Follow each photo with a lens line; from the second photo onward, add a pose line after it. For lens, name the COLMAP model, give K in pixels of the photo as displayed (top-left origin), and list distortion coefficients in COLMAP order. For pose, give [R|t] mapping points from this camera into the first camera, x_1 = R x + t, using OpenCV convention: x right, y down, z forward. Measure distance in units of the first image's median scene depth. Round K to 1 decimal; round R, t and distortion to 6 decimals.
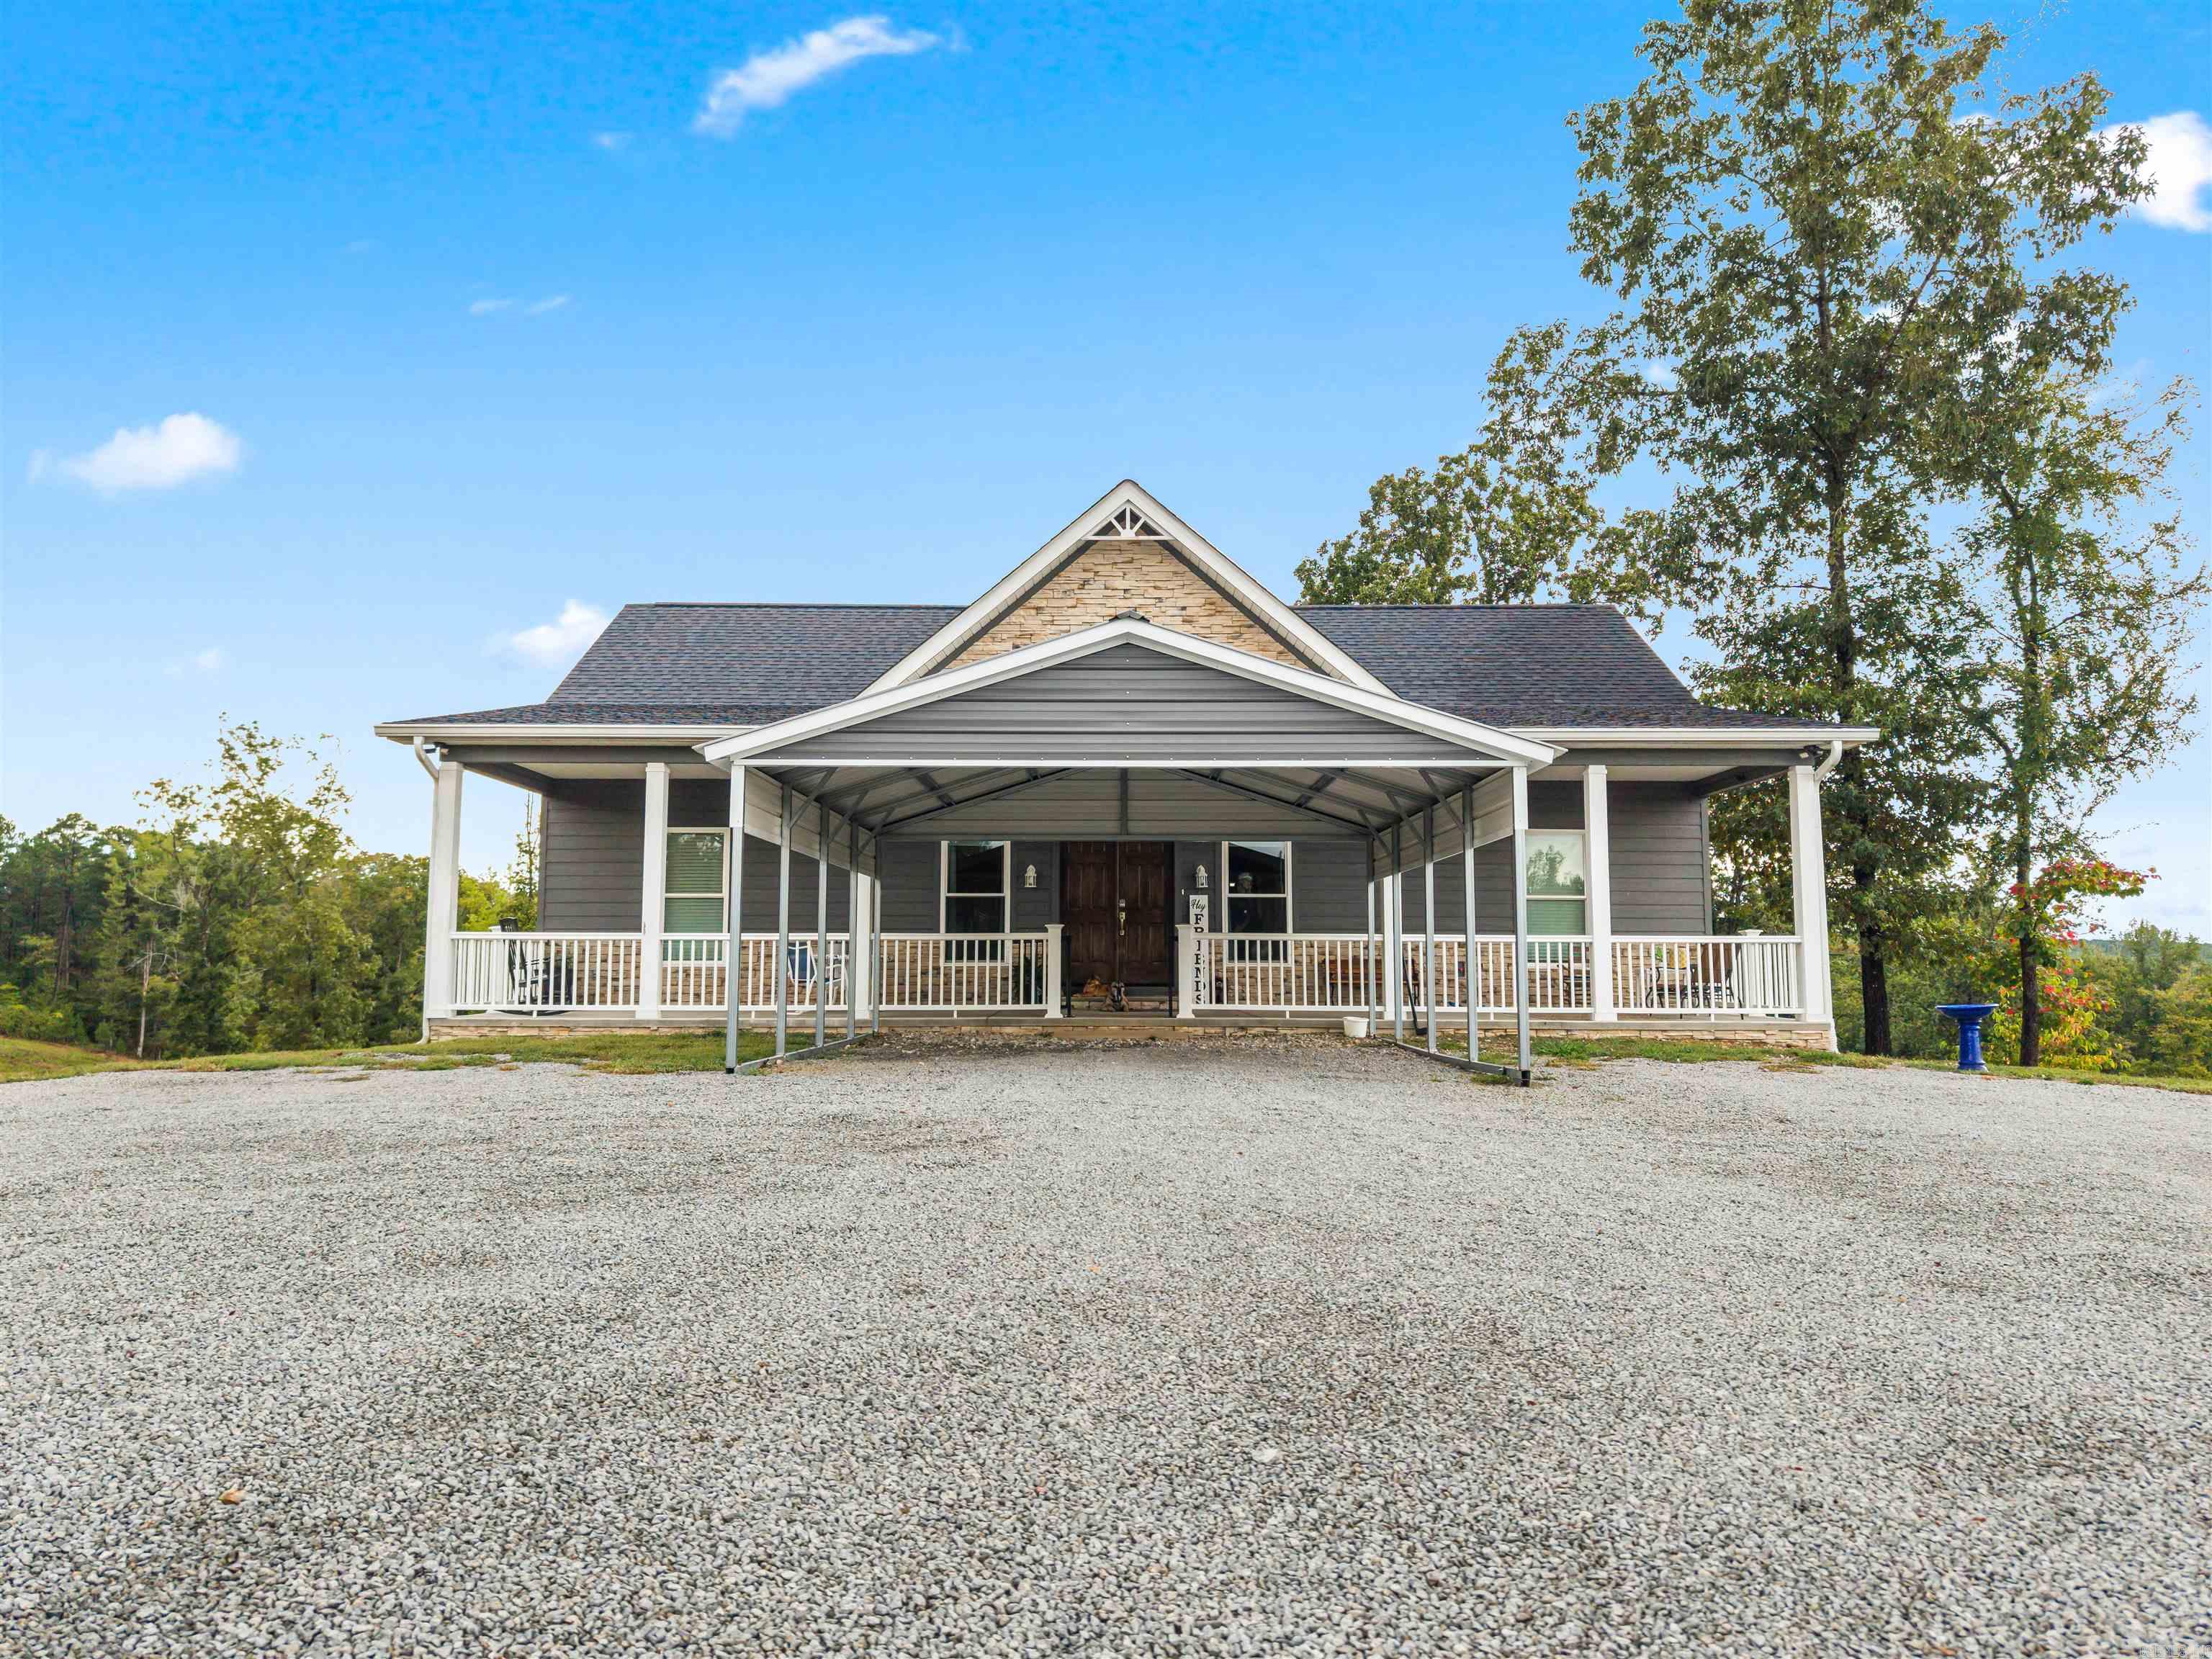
lens RADIAL K [[1491.3, 0, 1105.0], [0, 1491.3, 842.3], [0, 0, 1]] dist [0.006587, -0.002236]
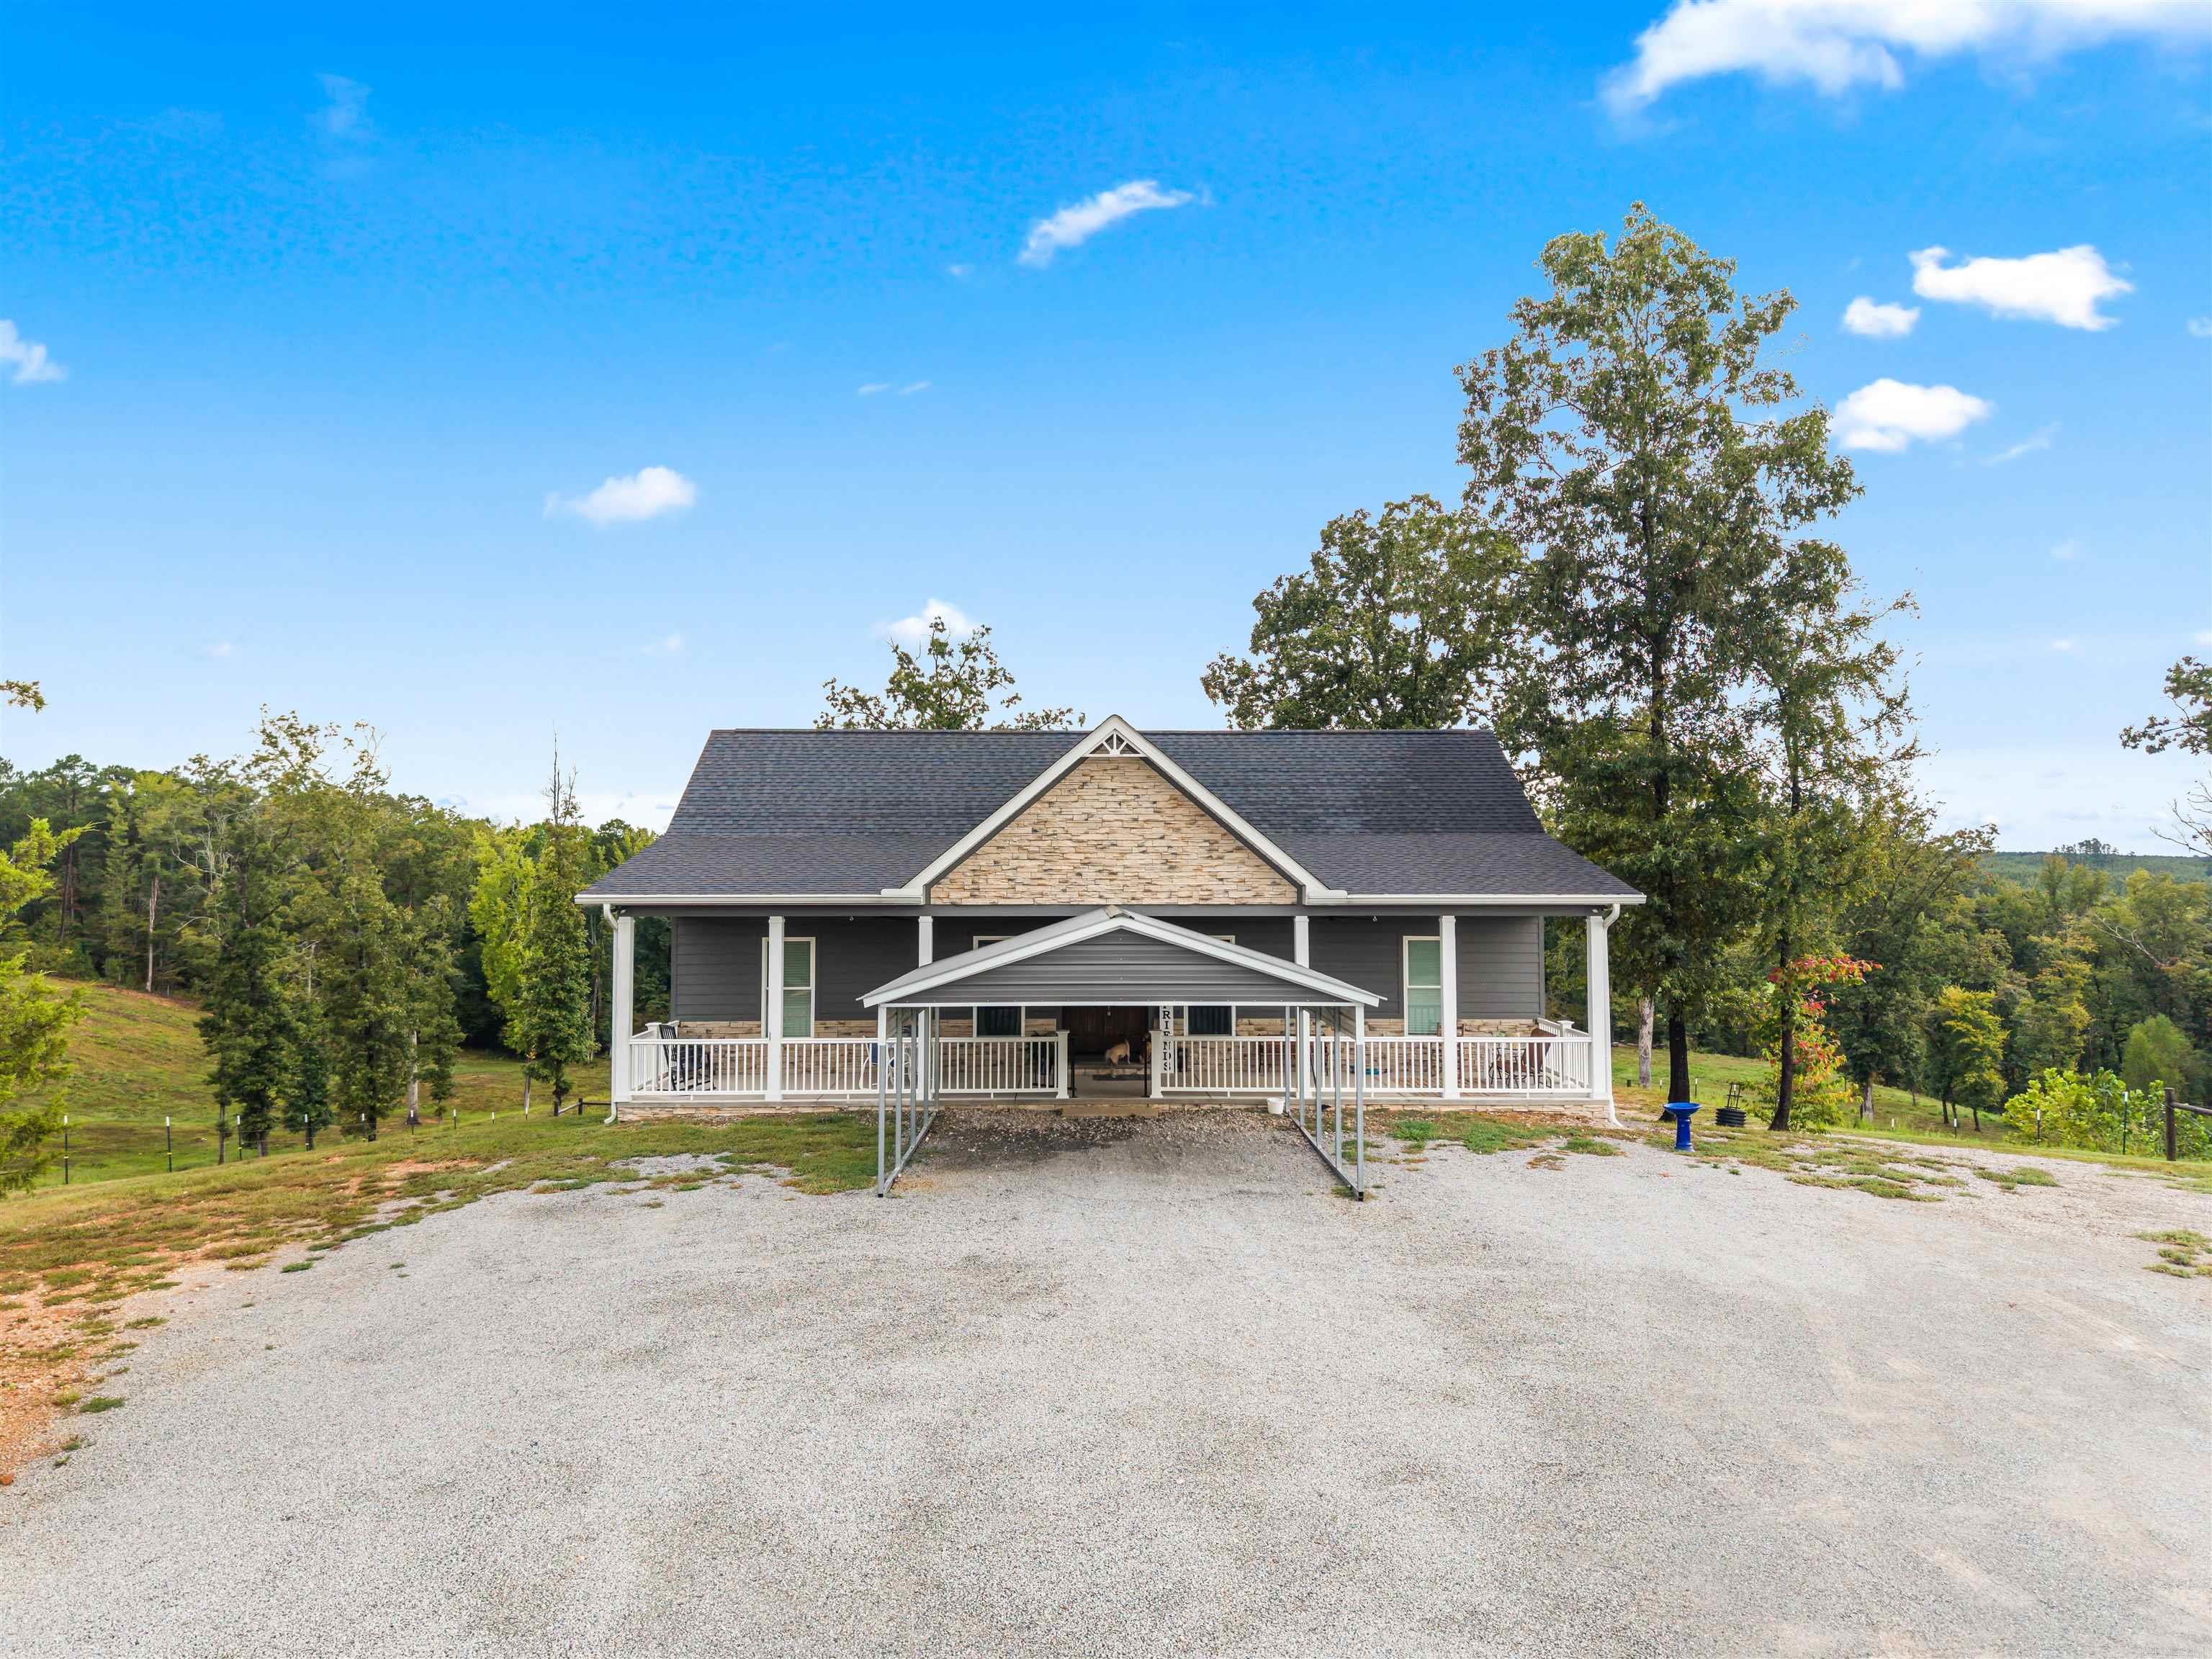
lens RADIAL K [[1515.3, 0, 1106.0], [0, 1515.3, 829.5], [0, 0, 1]] dist [0.006635, 0.001980]
pose [[0.999783, -0.001768, 0.020744, -0.021156], [0.000501, 0.998142, 0.060929, -0.208143], [-0.020813, -0.060905, 0.997927, -0.386589]]
